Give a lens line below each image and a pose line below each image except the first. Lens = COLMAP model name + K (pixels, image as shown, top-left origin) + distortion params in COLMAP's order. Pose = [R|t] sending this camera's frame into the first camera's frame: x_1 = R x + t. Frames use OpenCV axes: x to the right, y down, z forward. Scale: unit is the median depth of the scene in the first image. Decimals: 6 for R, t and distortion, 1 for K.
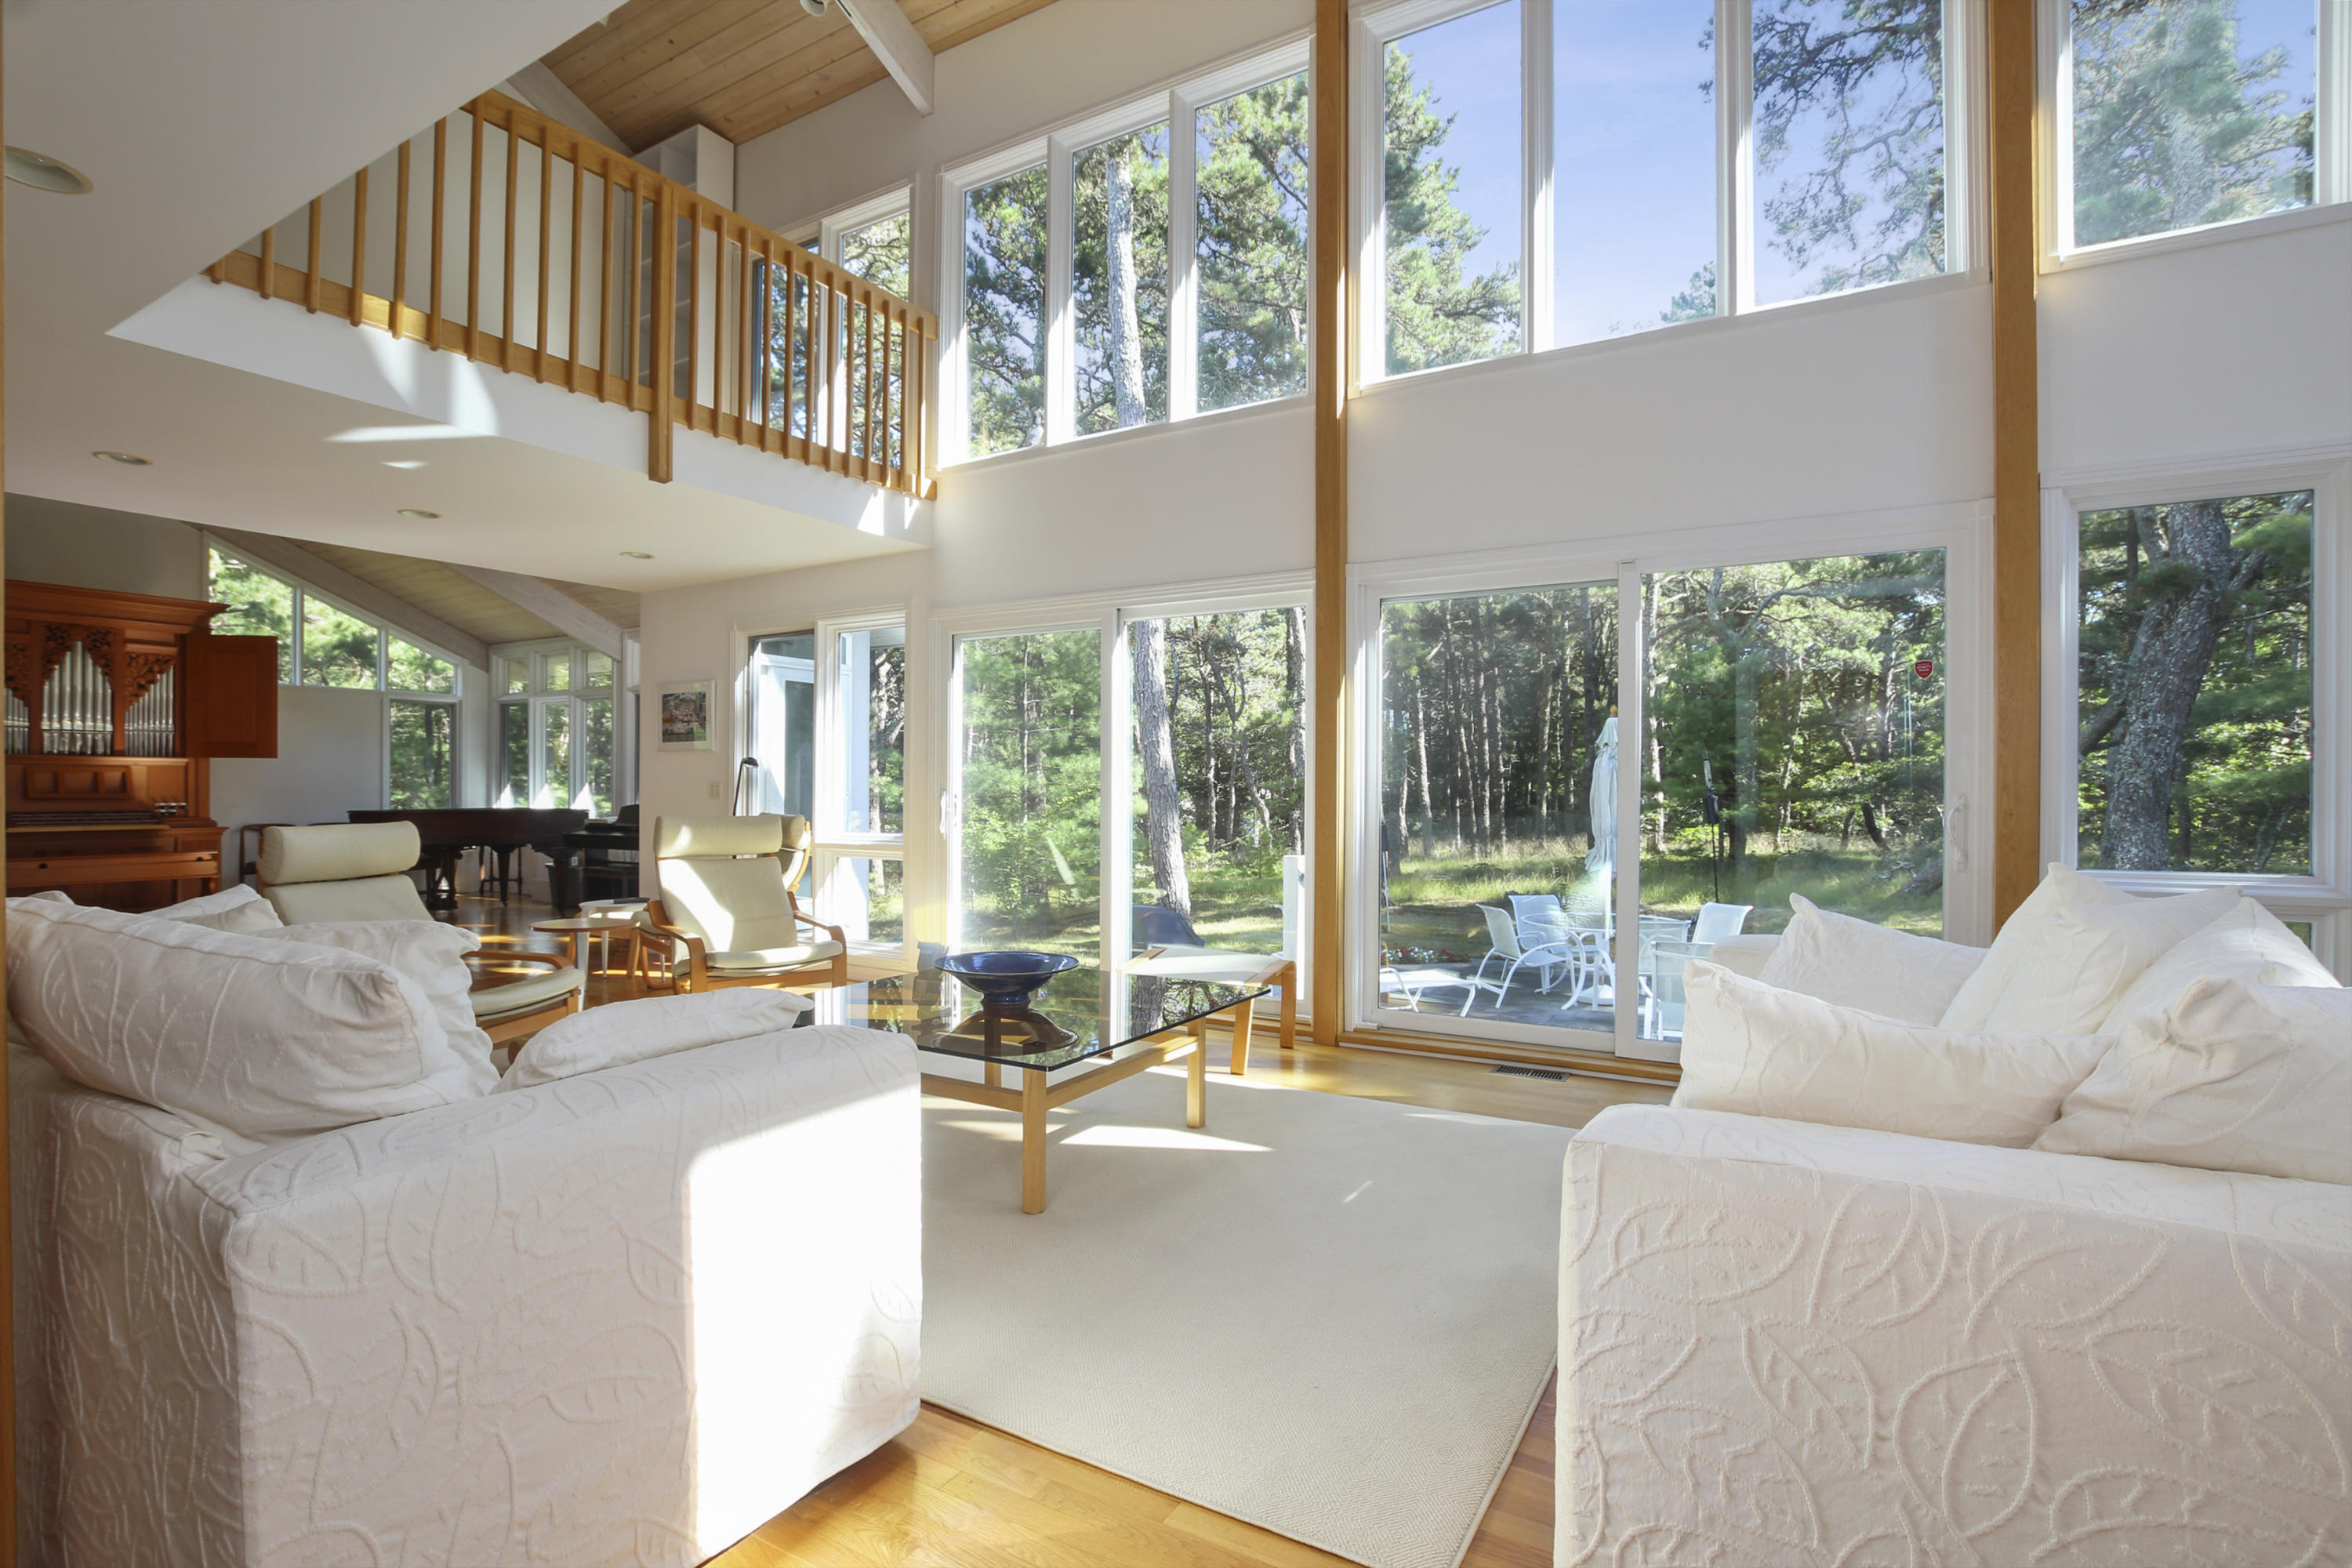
lens RADIAL K [[1121.3, 0, 1184.1], [0, 1121.3, 799.0], [0, 0, 1]] dist [-0.032666, 0.005880]
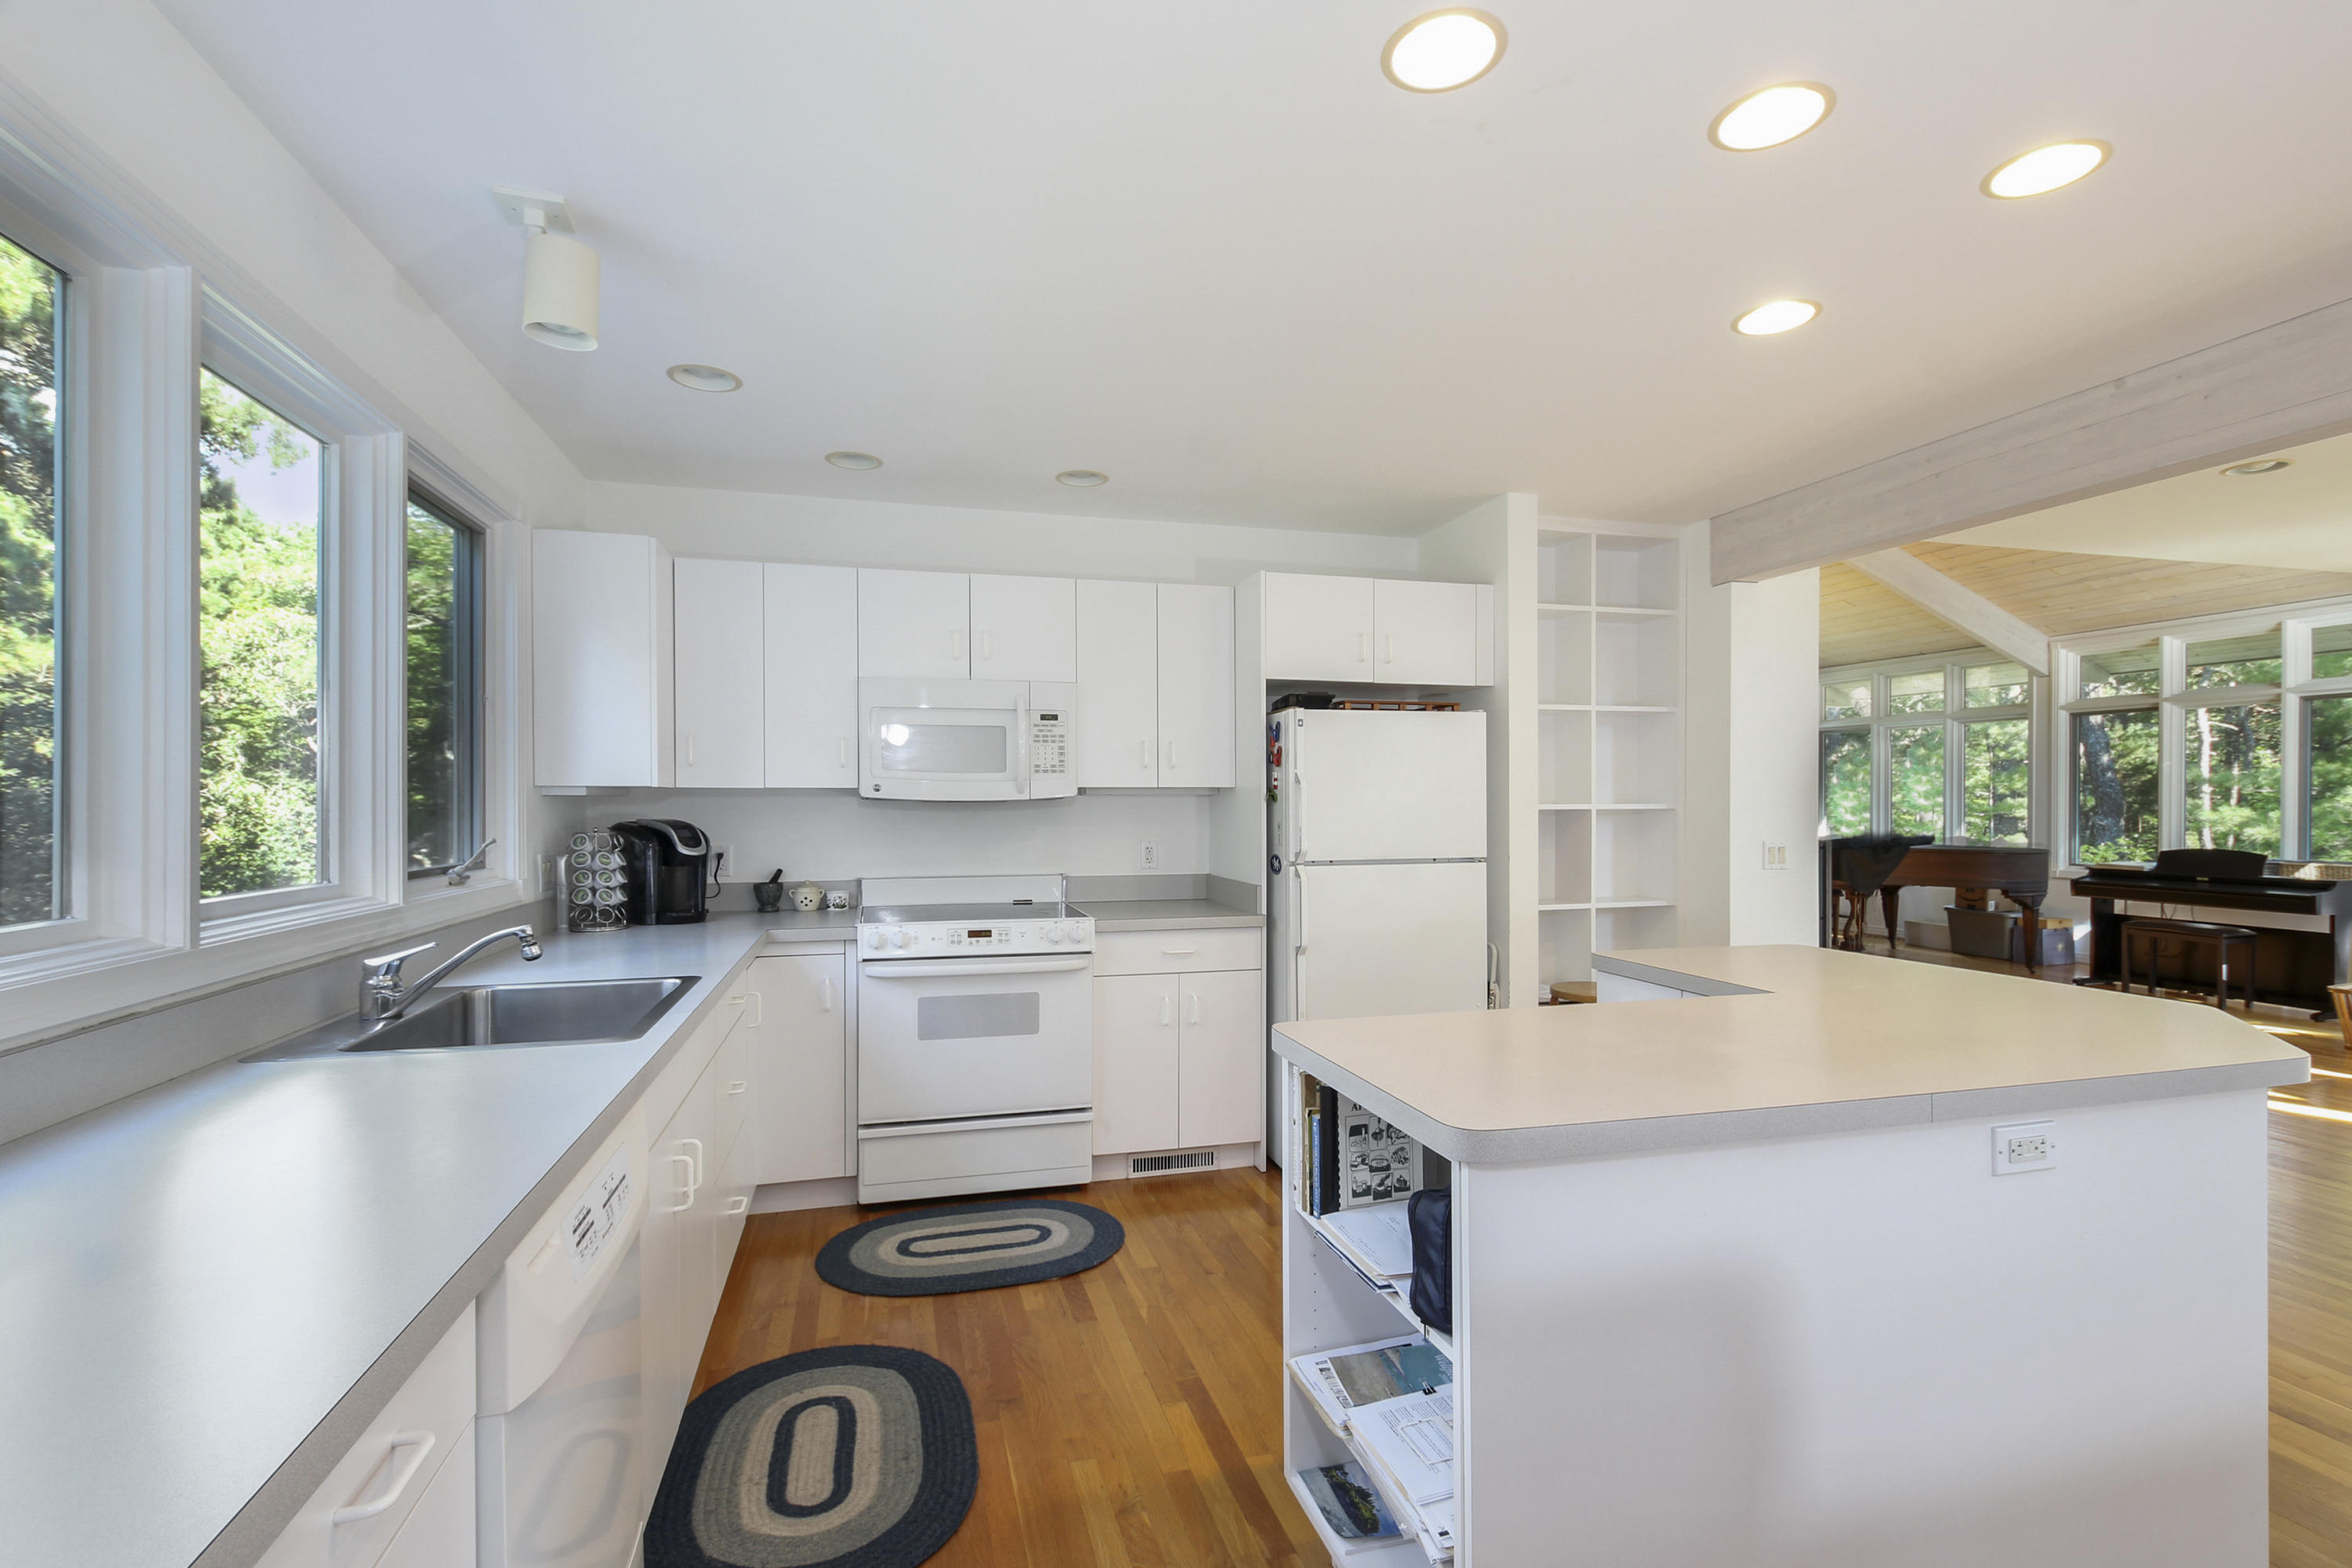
lens RADIAL K [[1073.4, 0, 1166.7], [0, 1073.4, 800.1], [0, 0, 1]] dist [0.001746, -0.005378]
pose [[0.715196, -0.004592, -0.698908, -0.545621], [-0.001265, 0.999968, -0.007865, -0.024657], [0.698922, 0.006509, 0.715168, -0.102561]]
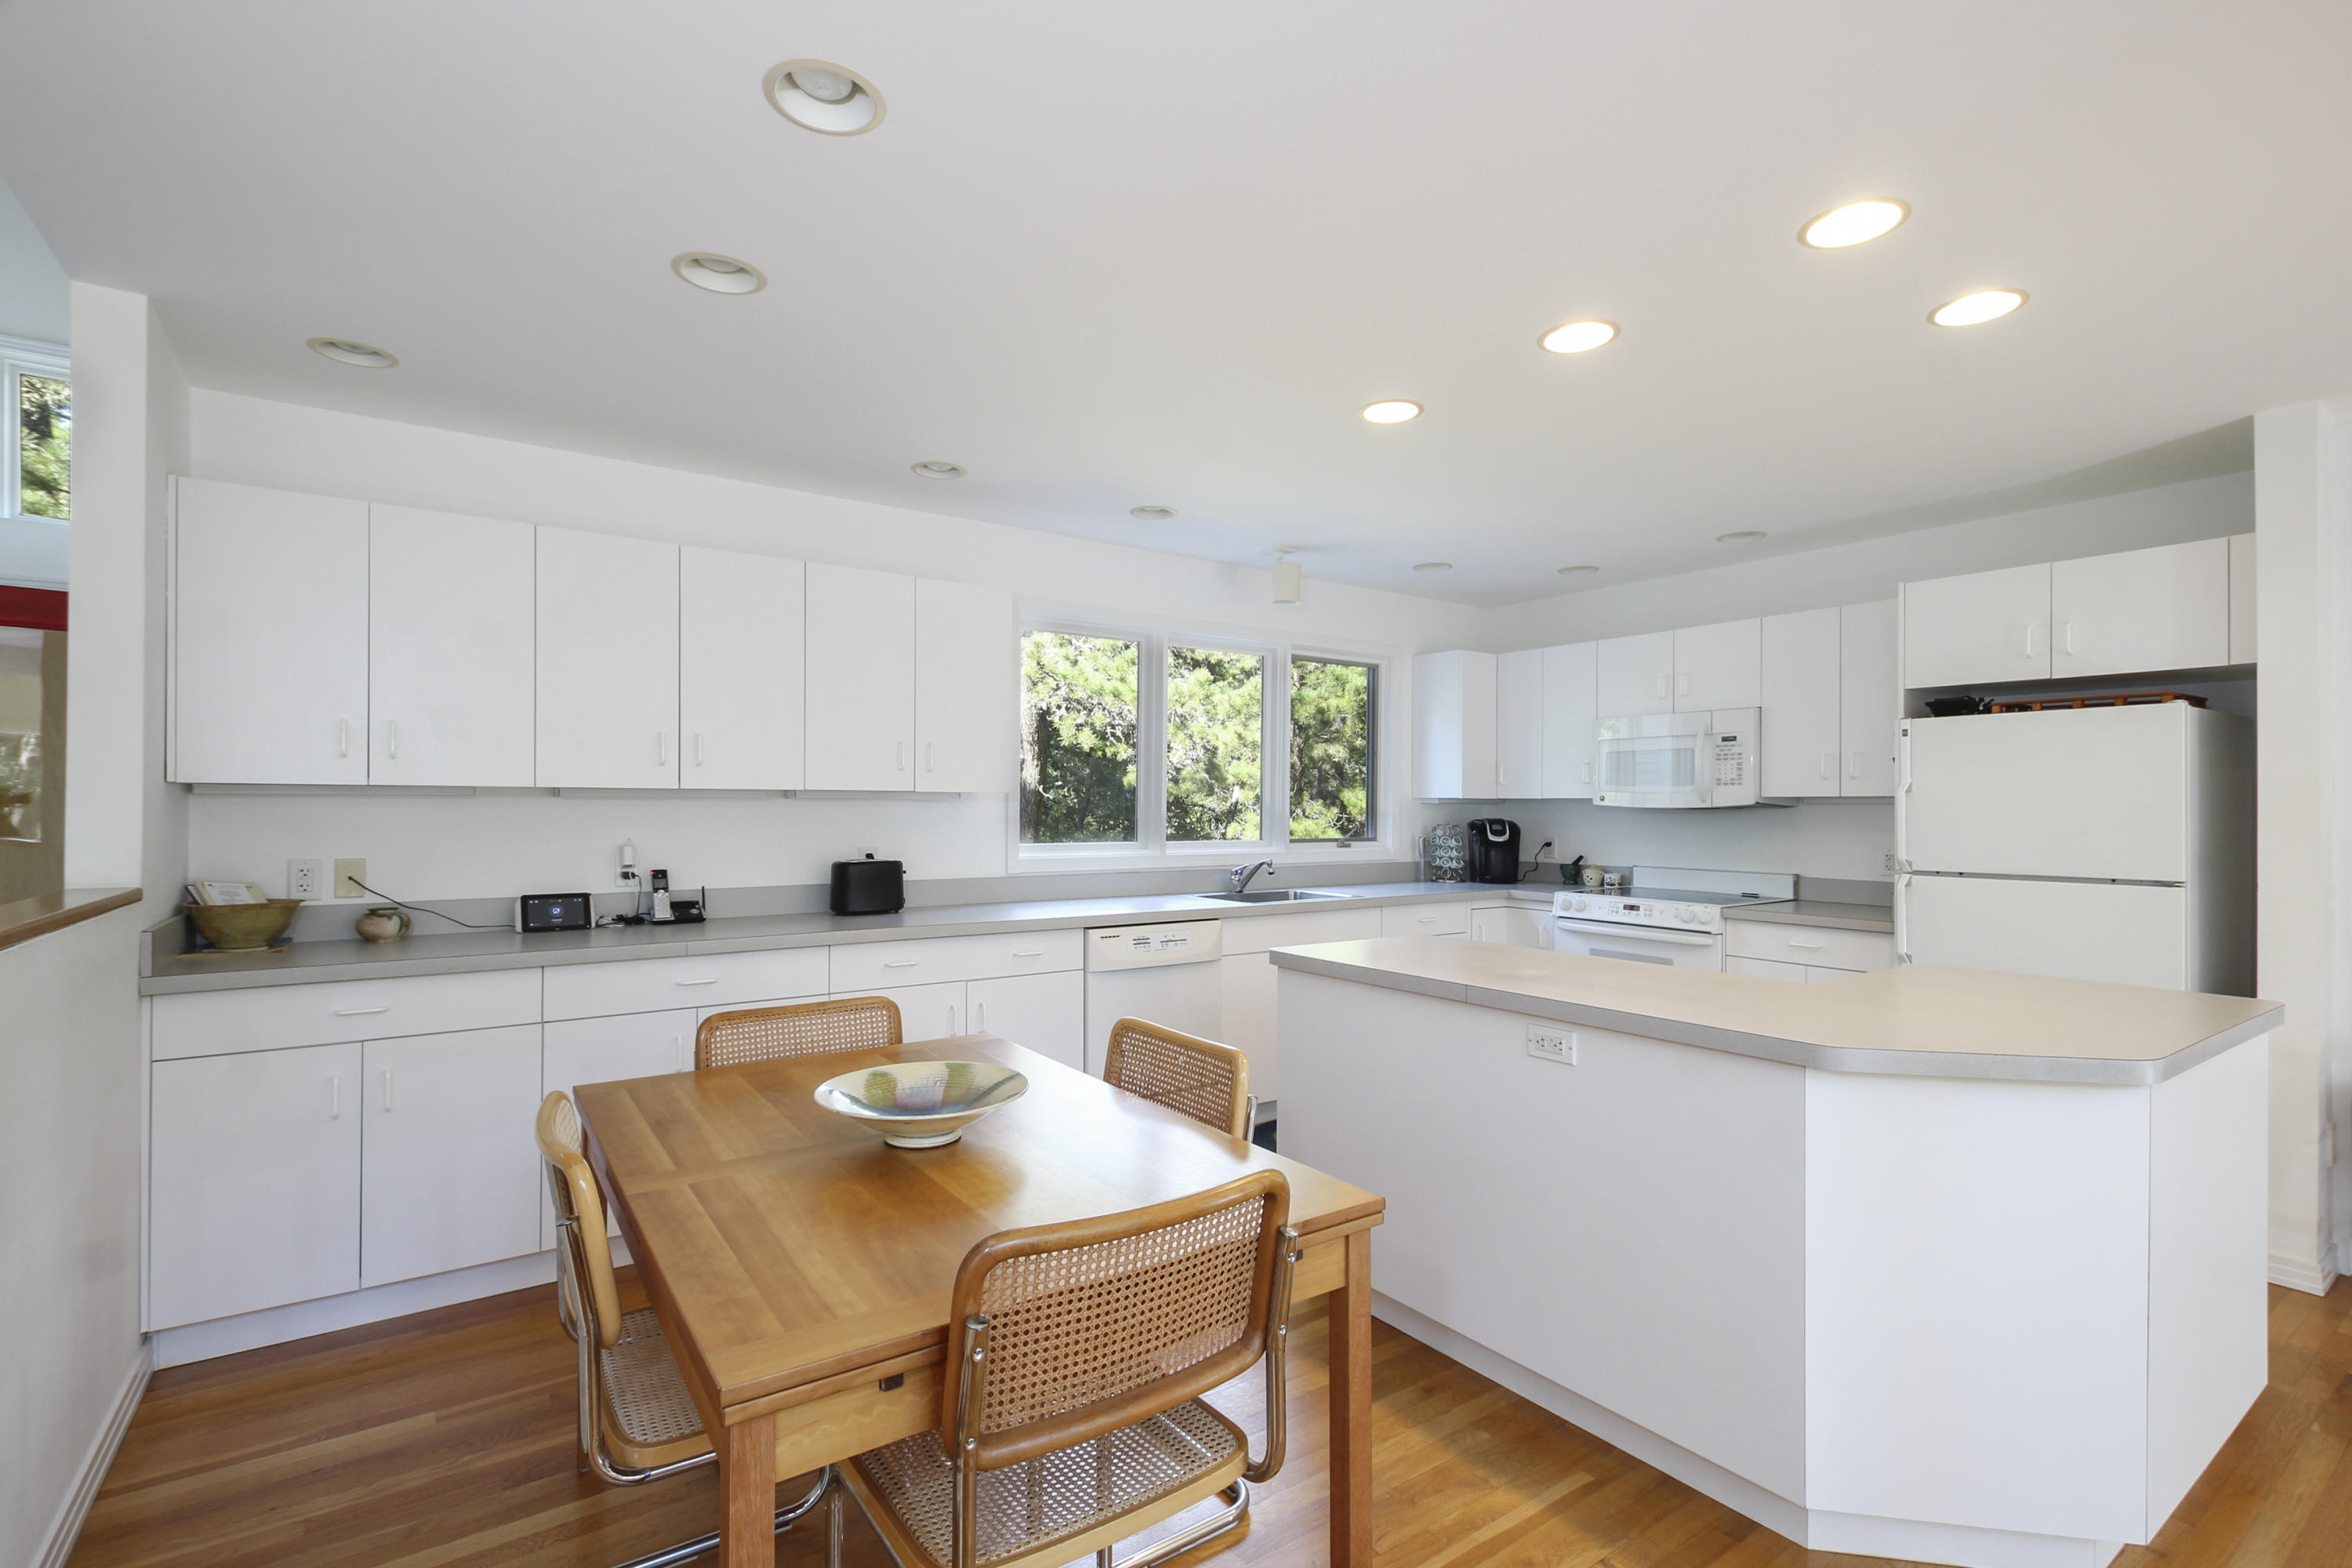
lens RADIAL K [[1089.8, 0, 1169.2], [0, 1089.8, 780.2], [0, 0, 1]] dist [0.029504, -0.016519]
pose [[-0.409106, -0.025115, -0.912141, -0.259132], [-0.012210, 0.999682, -0.022049, -0.026580], [0.912405, 0.002117, -0.409282, 0.170535]]
